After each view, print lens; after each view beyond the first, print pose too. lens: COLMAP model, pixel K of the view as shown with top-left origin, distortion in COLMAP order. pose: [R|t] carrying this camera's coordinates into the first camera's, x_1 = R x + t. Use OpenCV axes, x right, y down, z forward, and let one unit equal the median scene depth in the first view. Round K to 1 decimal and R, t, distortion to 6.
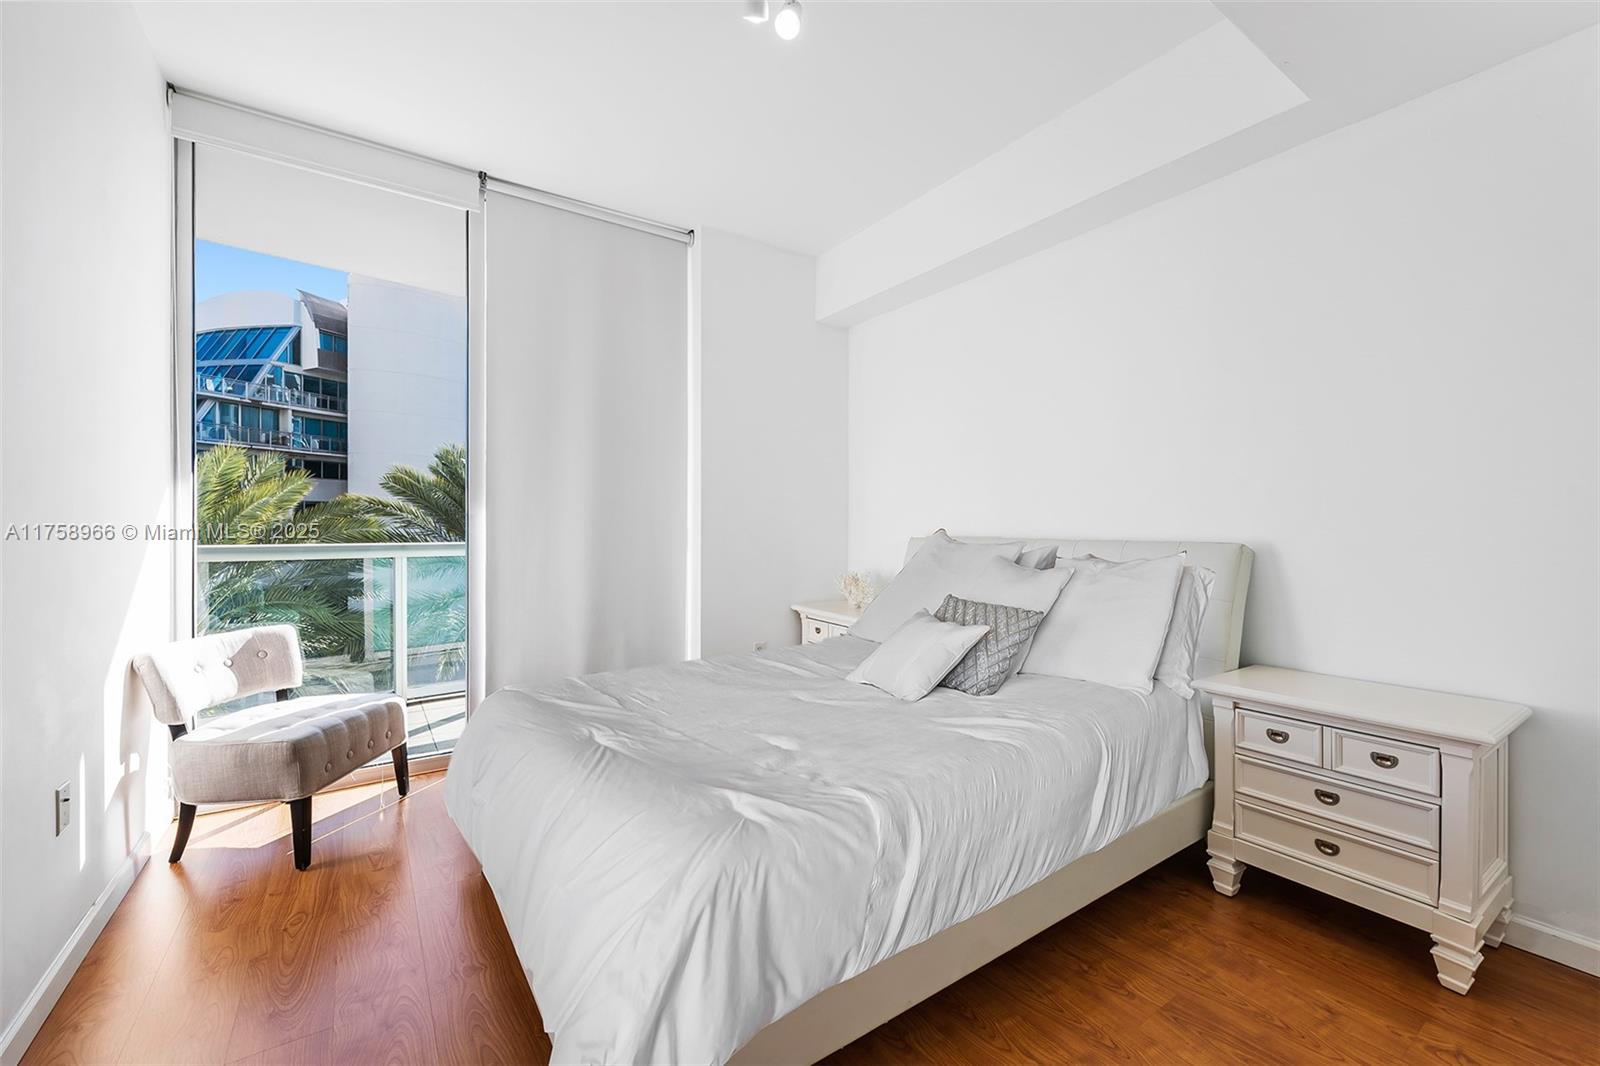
lens RADIAL K [[639.6, 0, 800.0], [0, 639.6, 533.0], [0, 0, 1]] dist [0.000667, -0.000007]
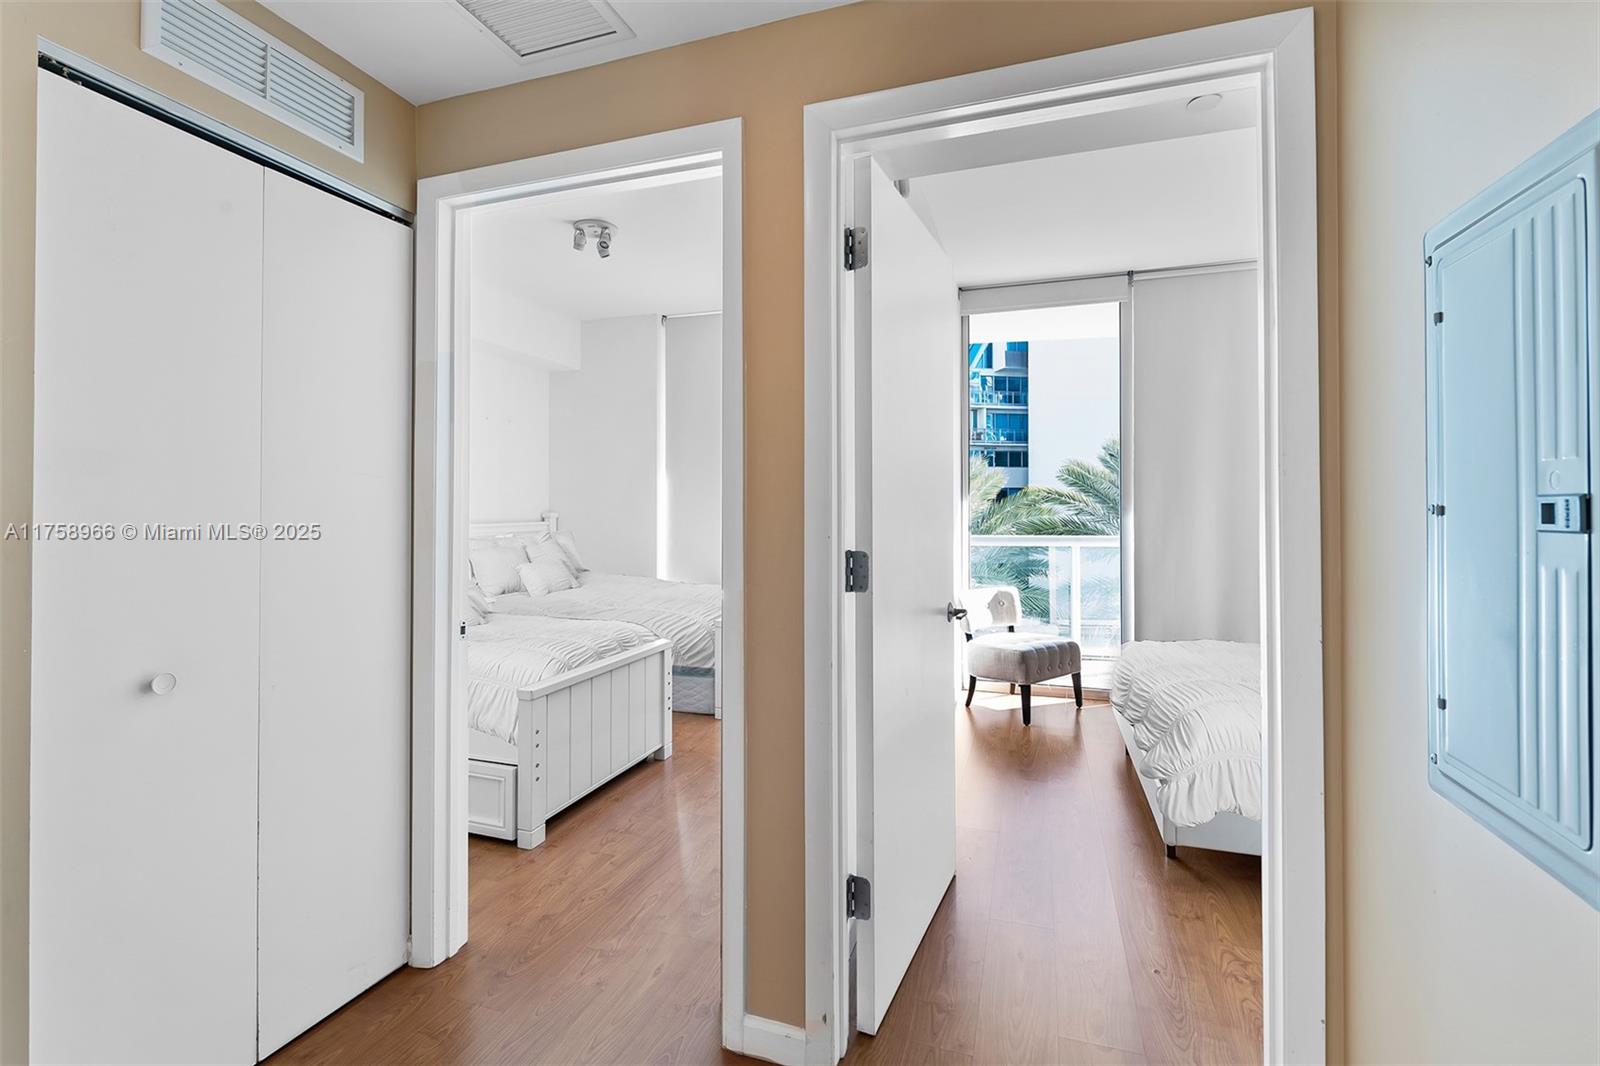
lens RADIAL K [[718.6, 0, 799.0], [0, 718.6, 506.0], [0, 0, 1]] dist [0.054085, 0.000064]
pose [[0.605523, -0.010152, -0.795763, 0.083487], [0.001739, 0.999933, -0.011433, -0.011007], [0.795826, 0.005539, 0.605500, -0.135496]]
